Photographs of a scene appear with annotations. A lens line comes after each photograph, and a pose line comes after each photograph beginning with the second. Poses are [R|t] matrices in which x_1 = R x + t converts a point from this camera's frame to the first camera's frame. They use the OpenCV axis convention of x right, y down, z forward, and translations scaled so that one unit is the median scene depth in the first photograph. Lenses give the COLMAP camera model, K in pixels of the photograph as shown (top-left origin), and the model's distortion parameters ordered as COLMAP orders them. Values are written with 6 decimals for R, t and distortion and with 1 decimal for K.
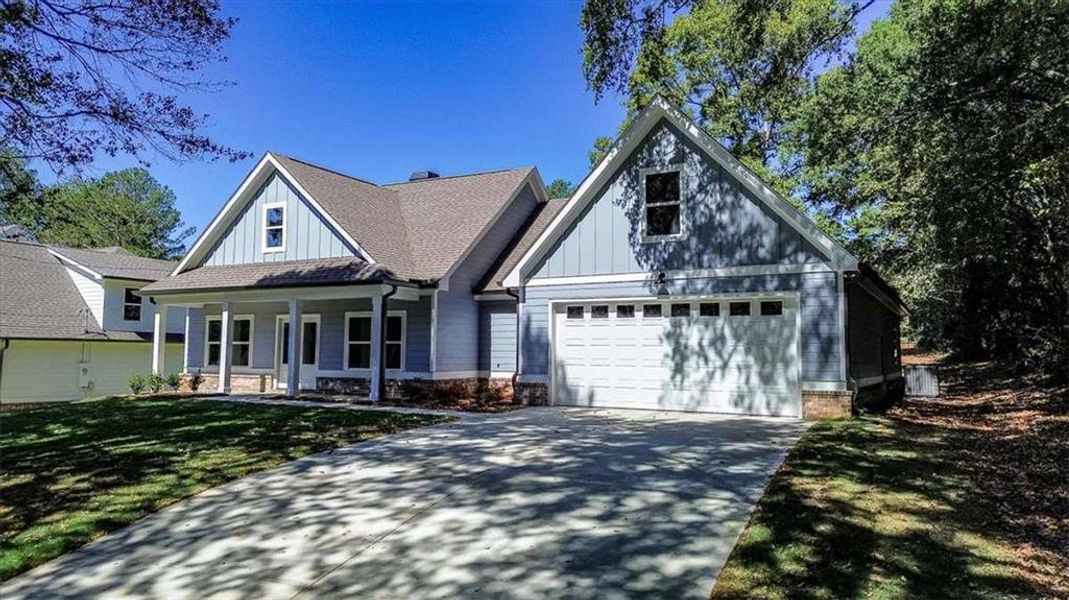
lens RADIAL K [[772.1, 0, 531.4], [0, 772.1, 296.5], [0, 0, 1]] dist [0.087031, -0.076978]
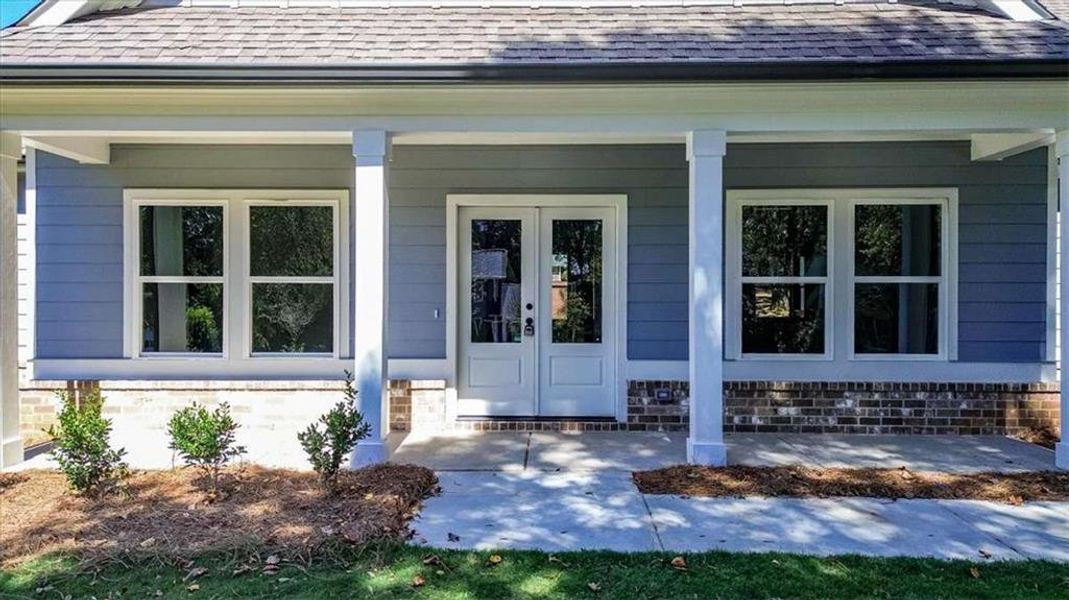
lens RADIAL K [[772.1, 0, 531.4], [0, 772.1, 296.5], [0, 0, 1]] dist [0.087031, -0.076978]
pose [[0.874023, -0.012318, 0.485728, -0.455151], [-0.030342, 0.996344, 0.079865, 0.039277], [-0.484935, -0.084542, 0.870454, 0.697310]]
